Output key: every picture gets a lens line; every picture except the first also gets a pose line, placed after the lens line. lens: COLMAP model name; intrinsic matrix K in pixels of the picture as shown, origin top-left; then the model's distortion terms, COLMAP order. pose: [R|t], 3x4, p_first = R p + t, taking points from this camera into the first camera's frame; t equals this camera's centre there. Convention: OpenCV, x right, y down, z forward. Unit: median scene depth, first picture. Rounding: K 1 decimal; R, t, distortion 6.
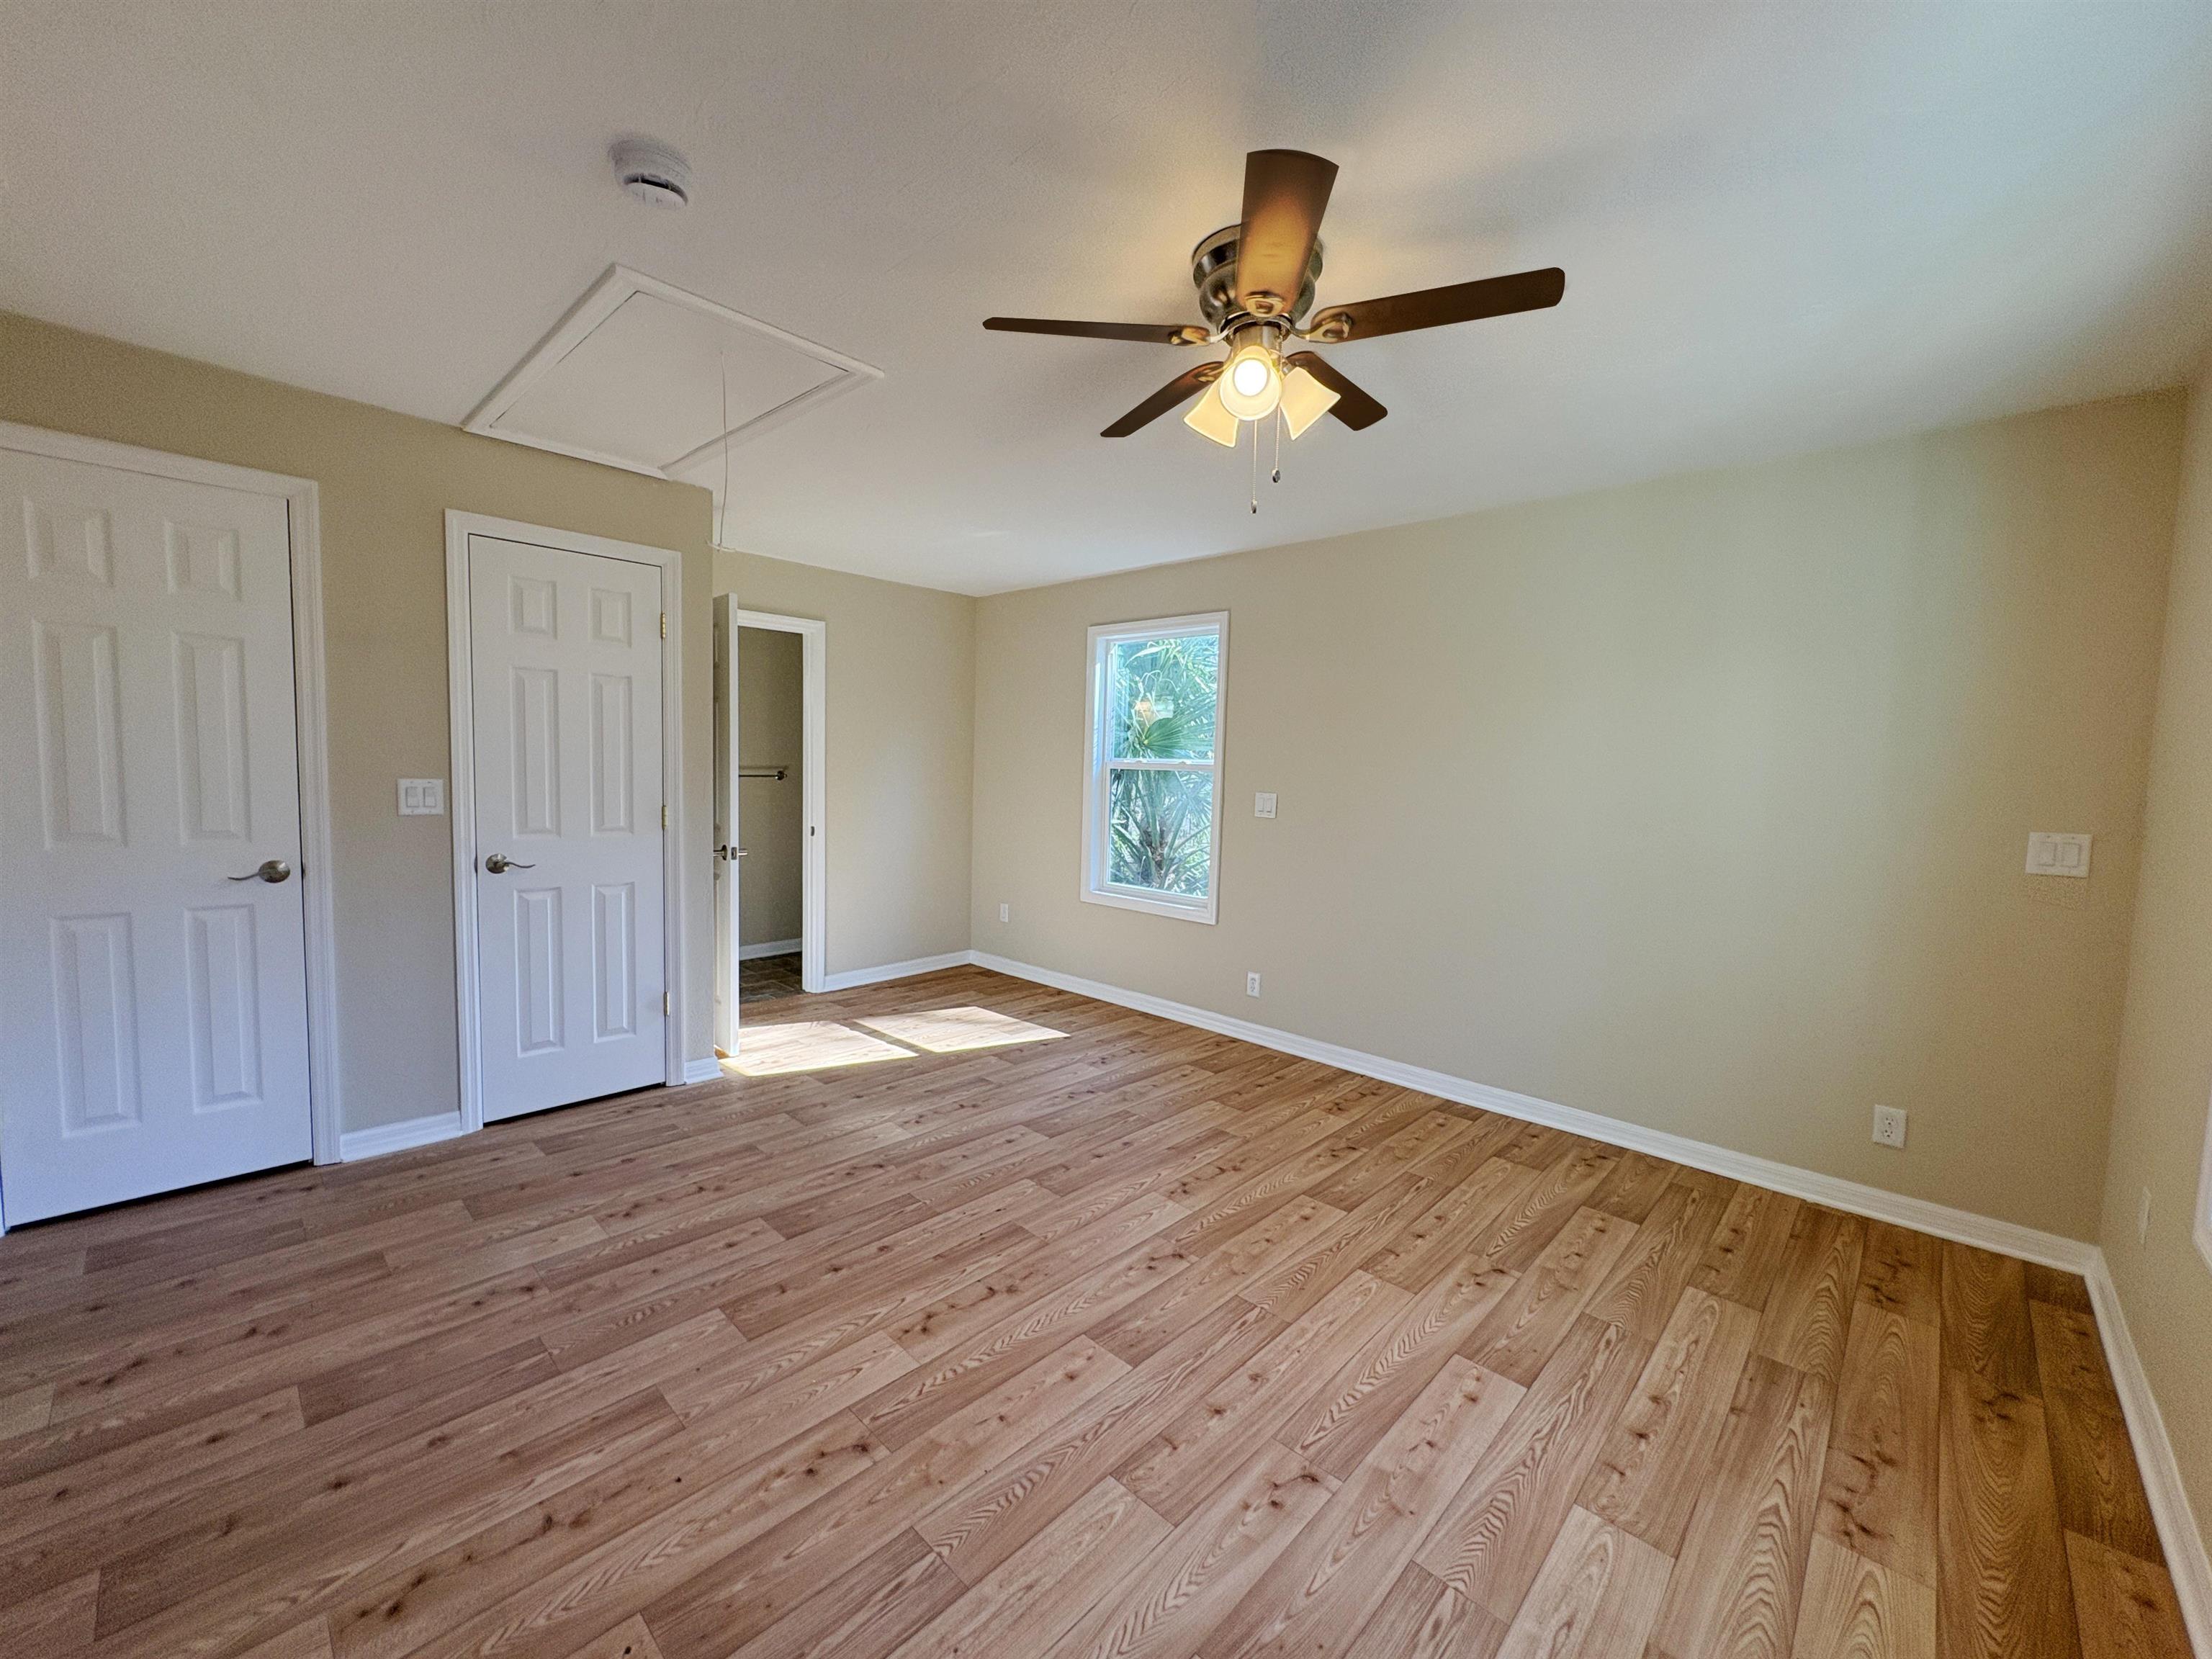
lens RADIAL K [[889.2, 0, 1106.0], [0, 889.2, 829.5], [0, 0, 1]] dist [0.003931, 0.000194]
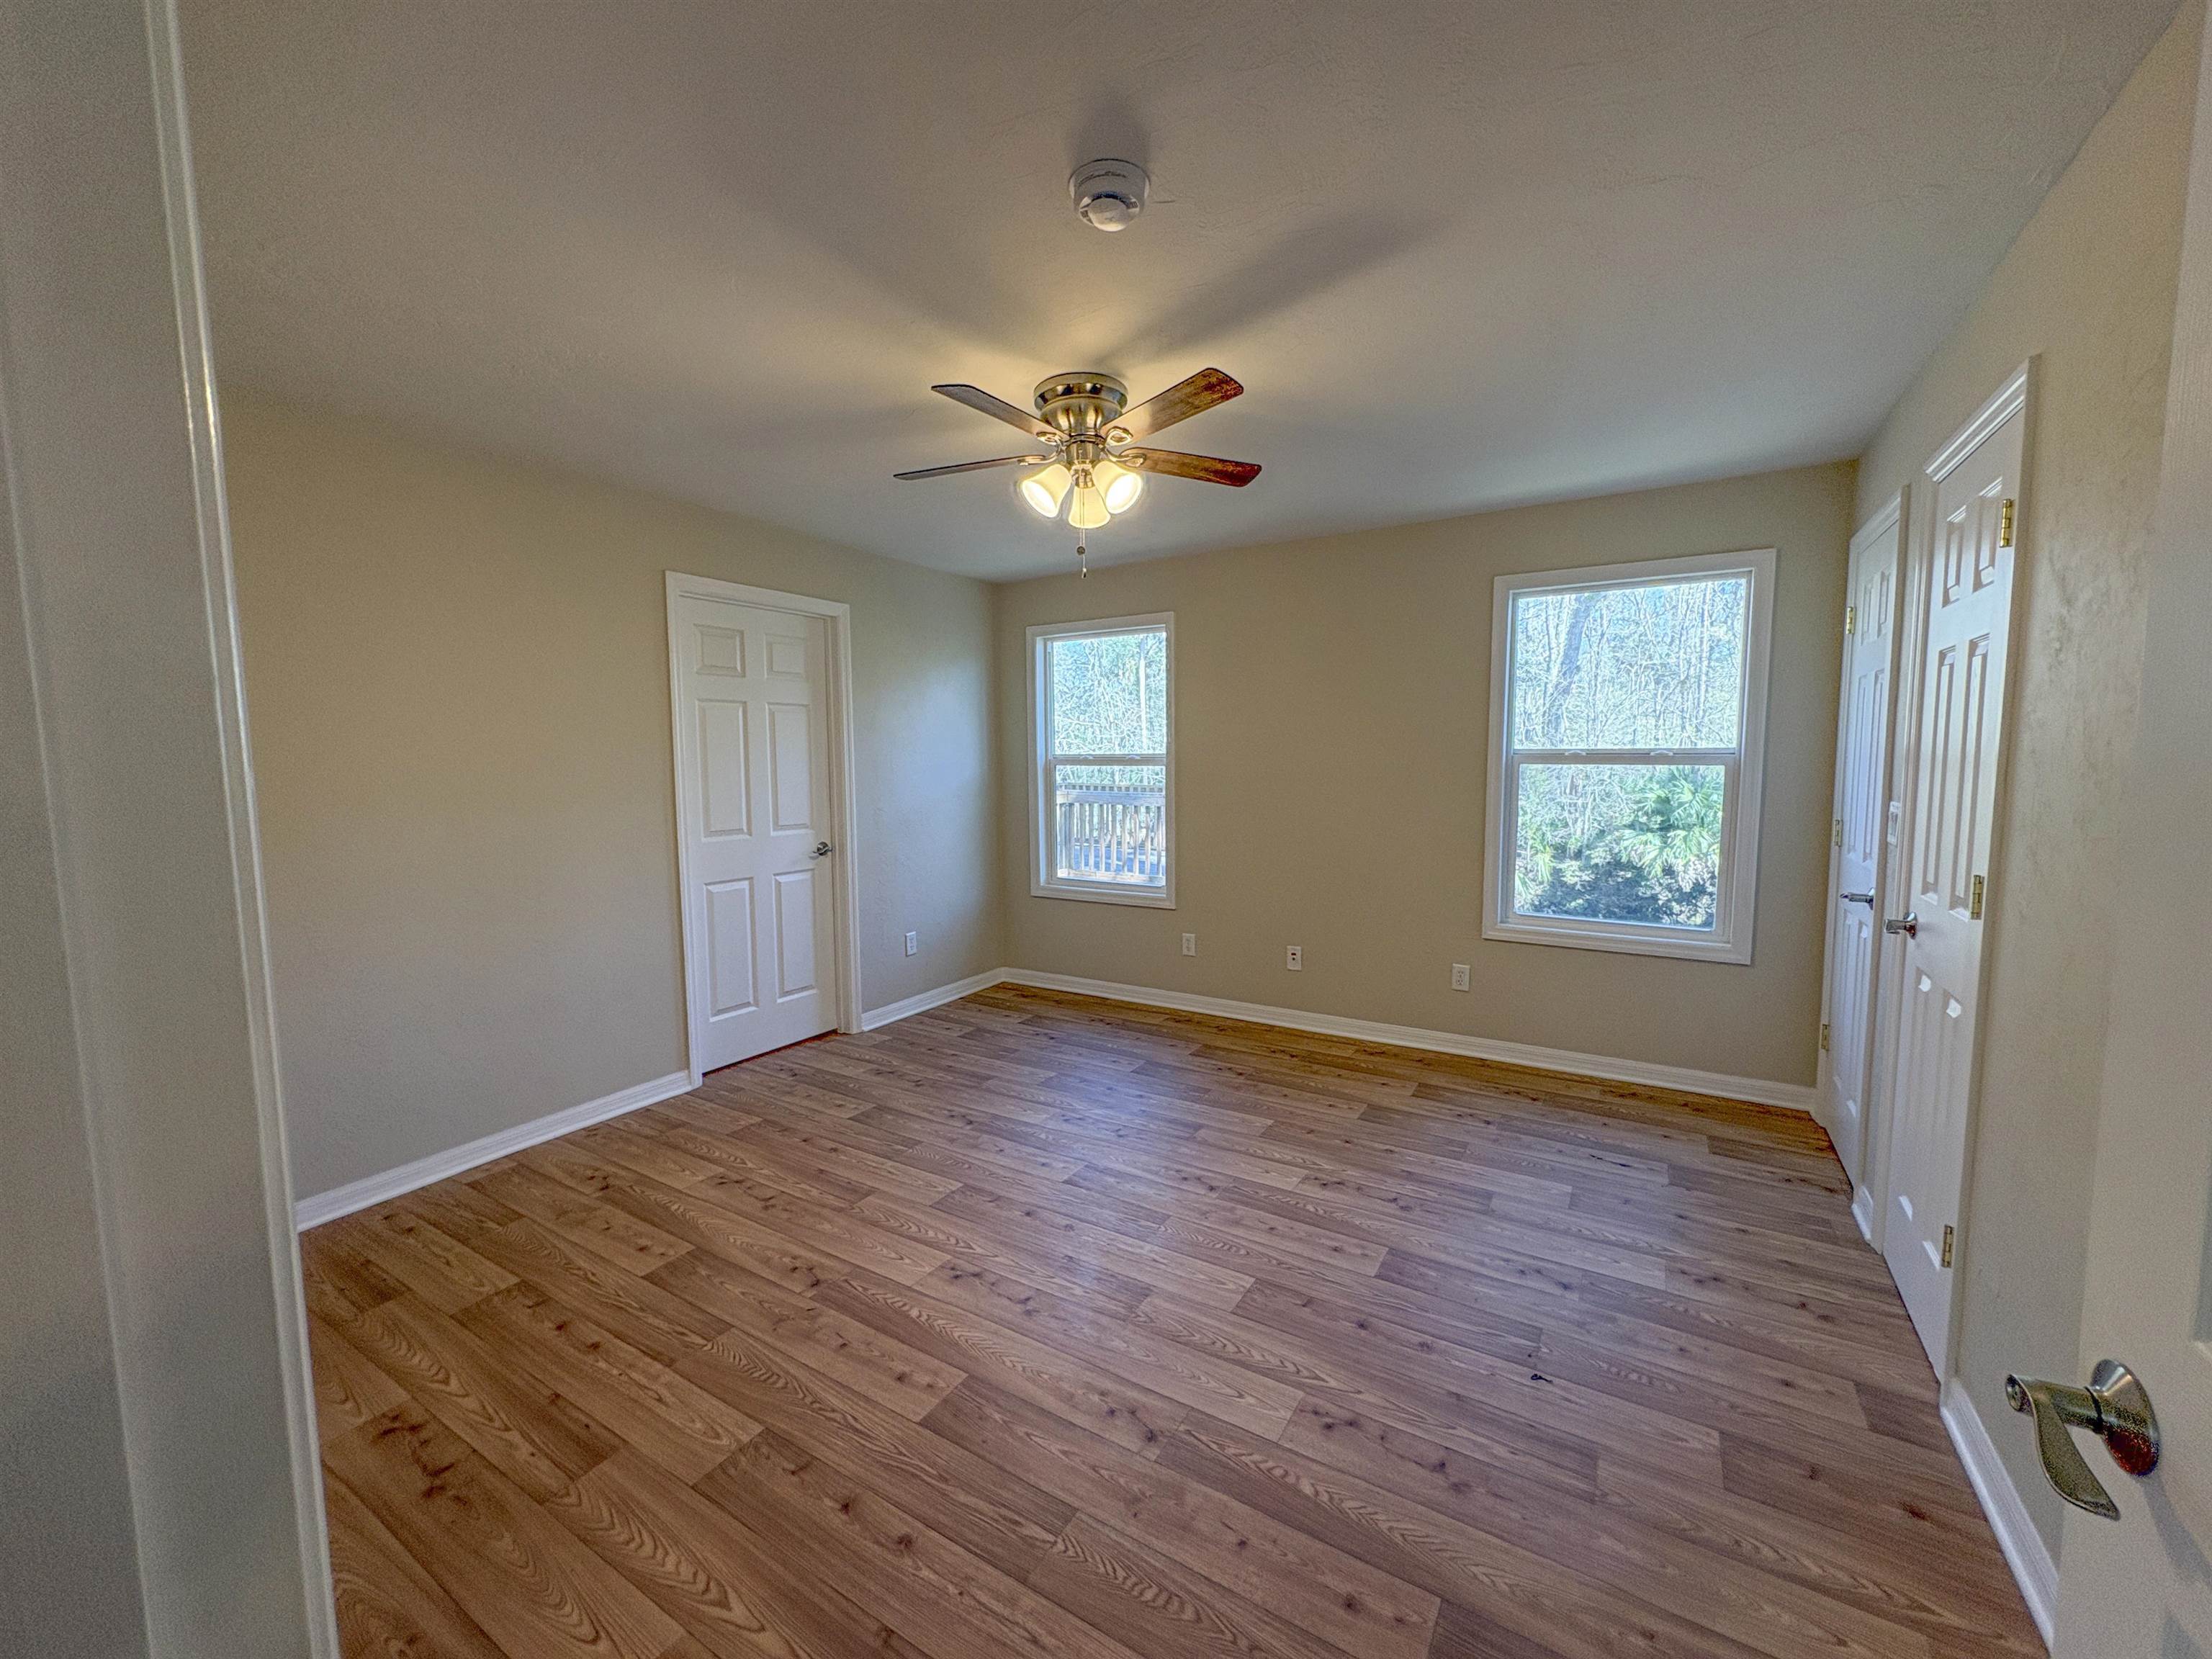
lens RADIAL K [[854.2, 0, 1155.6], [0, 854.2, 836.2], [0, 0, 1]] dist [0.009930, 0.000121]
pose [[0.238684, 0.037806, -0.970361, 0.530628], [-0.076824, 0.996845, 0.019941, -0.026619], [0.968054, 0.069788, 0.240835, 0.551346]]
